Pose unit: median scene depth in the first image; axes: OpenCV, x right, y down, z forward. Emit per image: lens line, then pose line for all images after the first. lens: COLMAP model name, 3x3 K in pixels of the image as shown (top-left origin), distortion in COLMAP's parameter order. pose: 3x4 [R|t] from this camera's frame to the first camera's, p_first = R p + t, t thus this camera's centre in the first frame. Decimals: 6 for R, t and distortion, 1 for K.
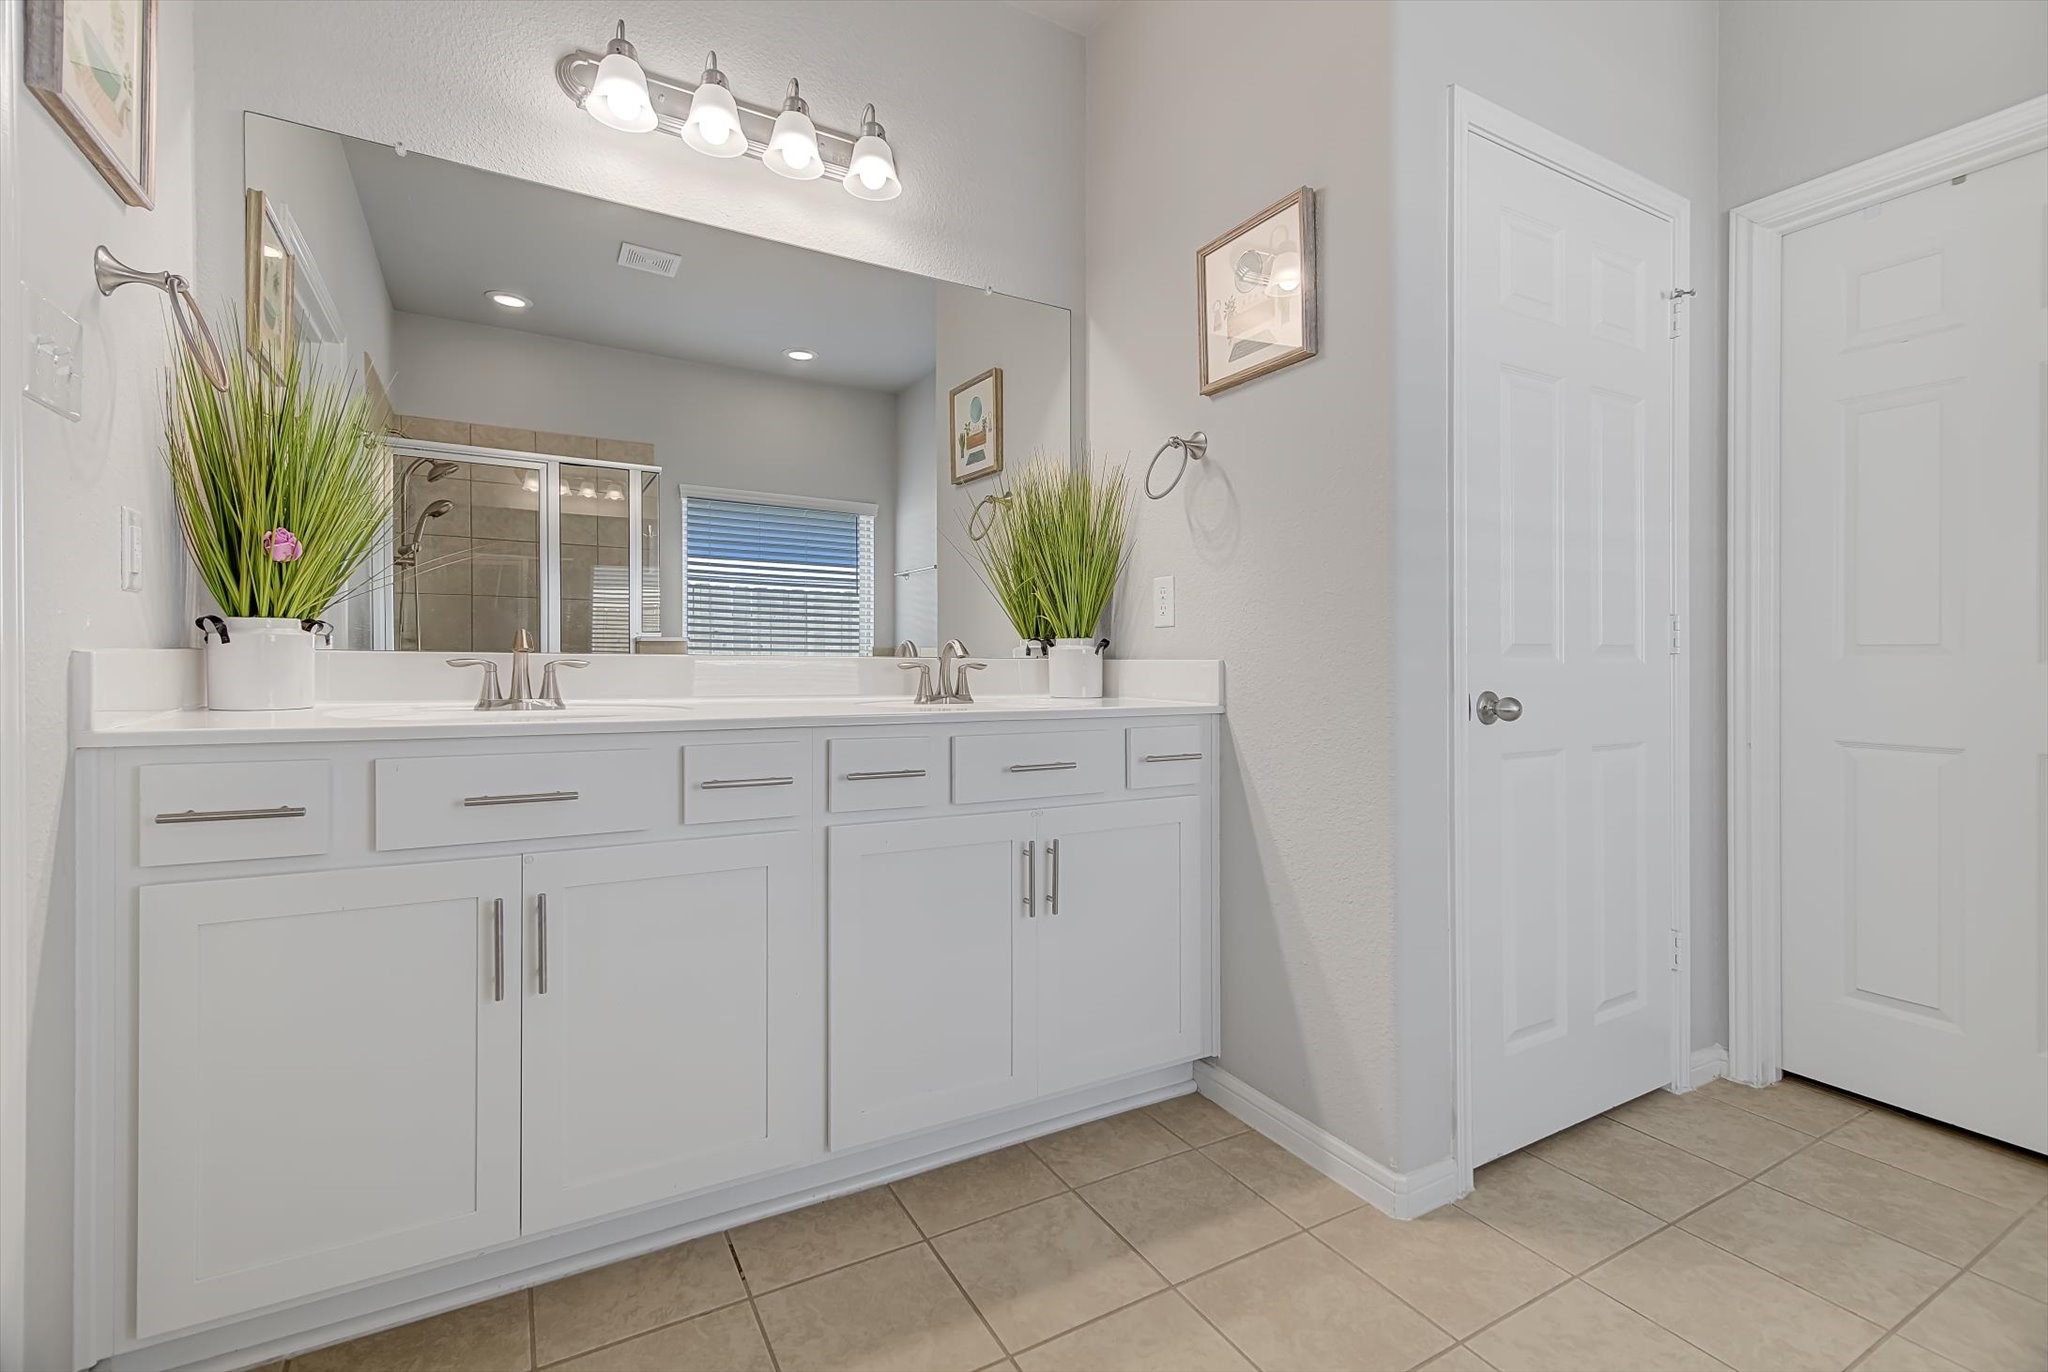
lens RADIAL K [[899.9, 0, 1022.2], [0, 899.9, 669.1], [0, 0, 1]] dist [0.010763, 0.000251]
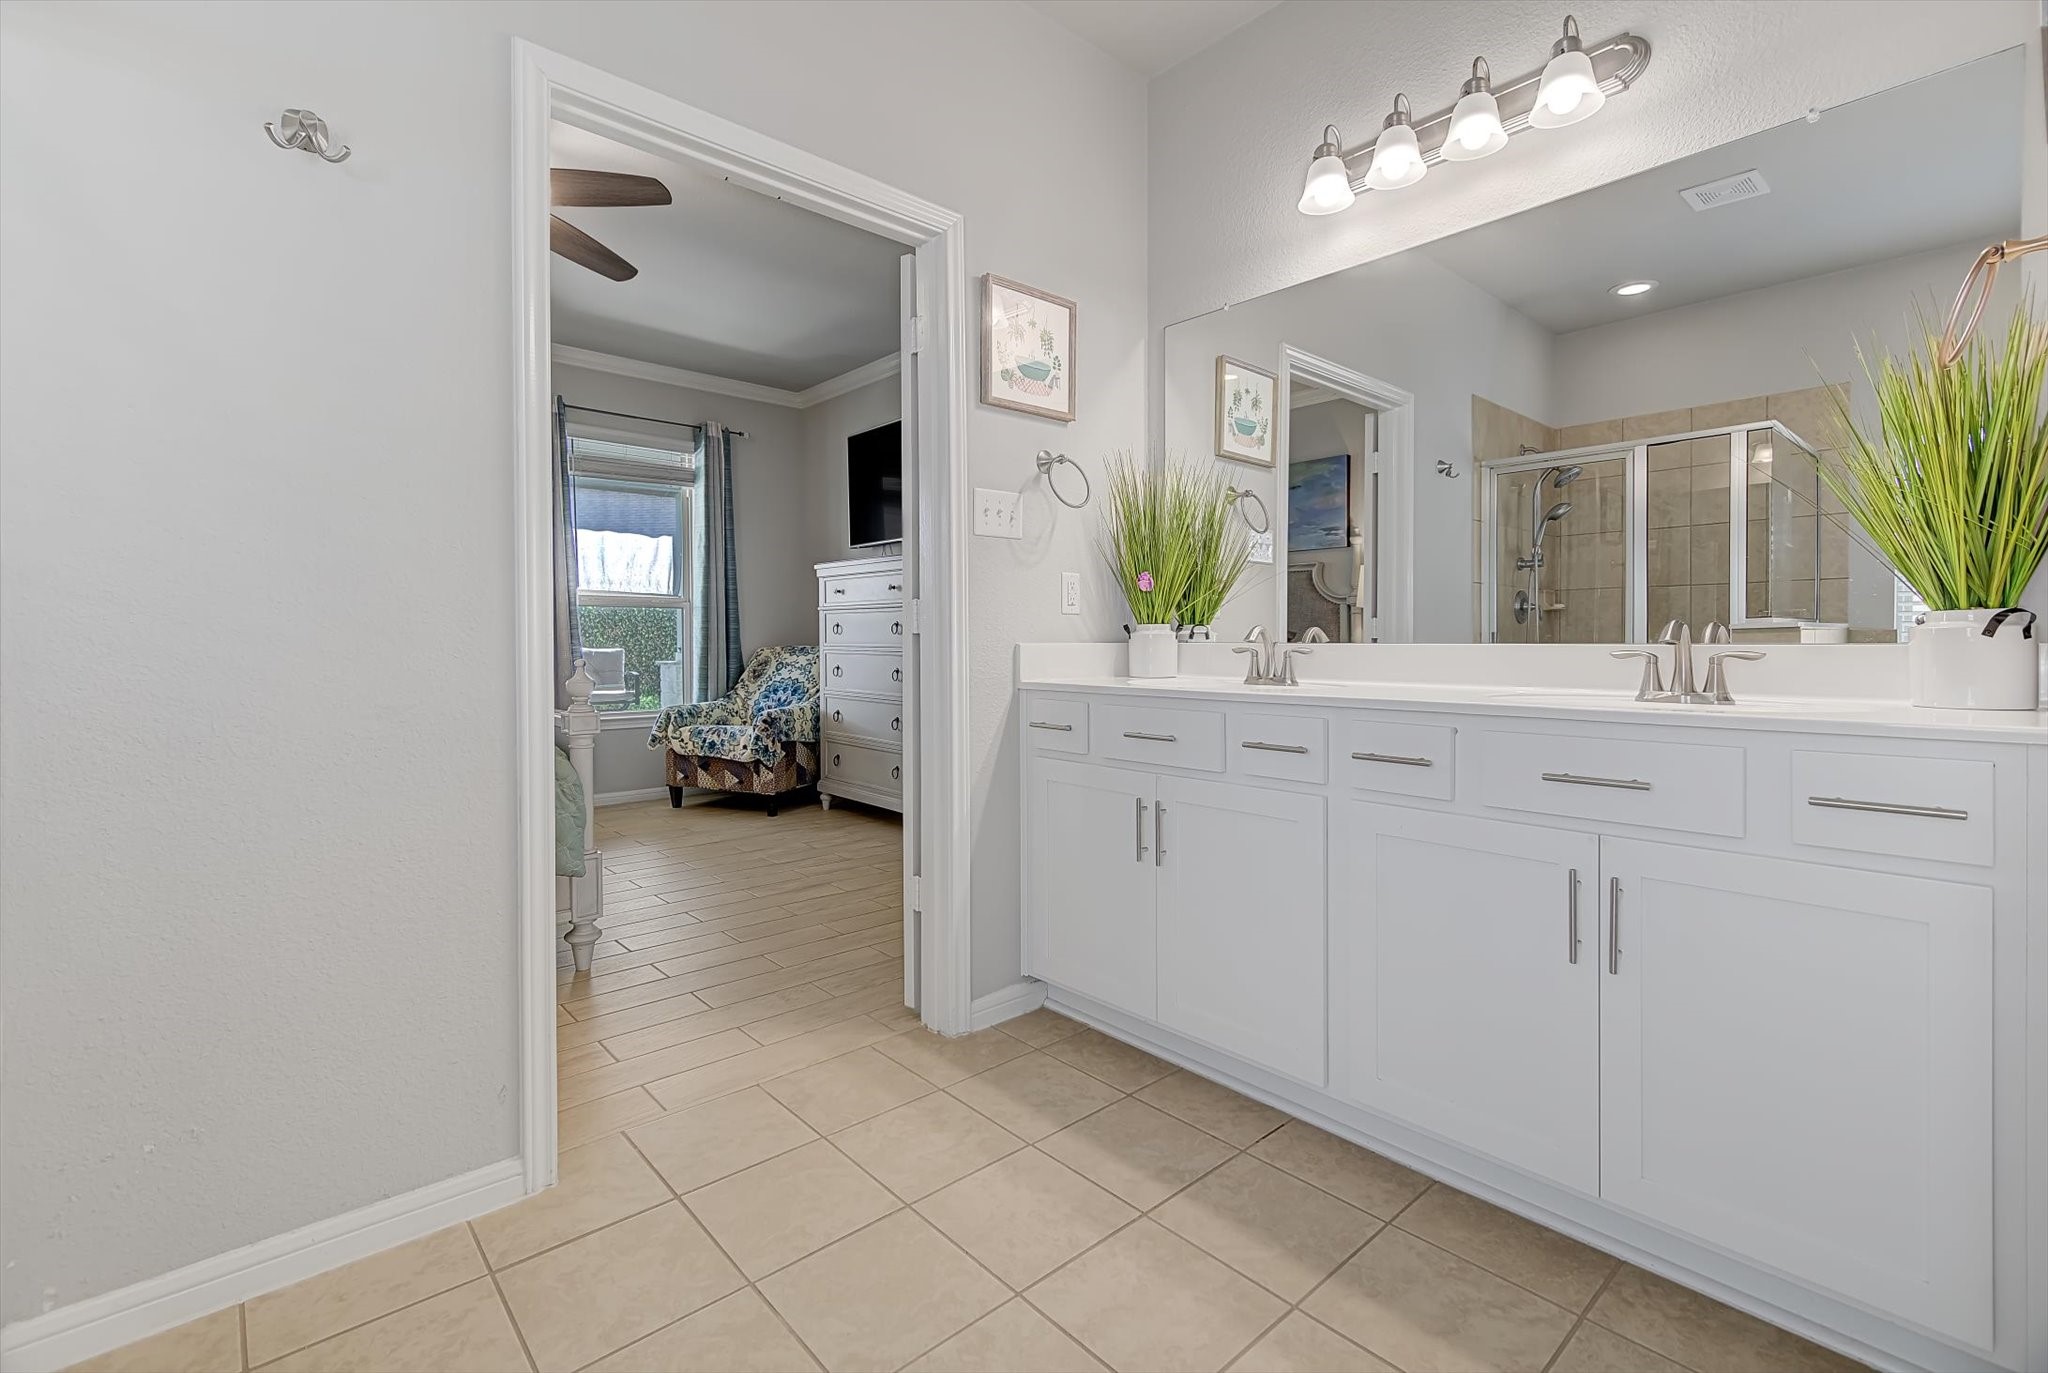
lens RADIAL K [[899.9, 0, 1027.8], [0, 899.9, 672.8], [0, 0, 1]] dist [0.010763, 0.000251]
pose [[0.230343, 0.021487, -0.972872, 0.719377], [-0.010212, 0.999755, 0.019663, 0.003841], [0.973056, 0.005406, 0.230506, 0.351178]]
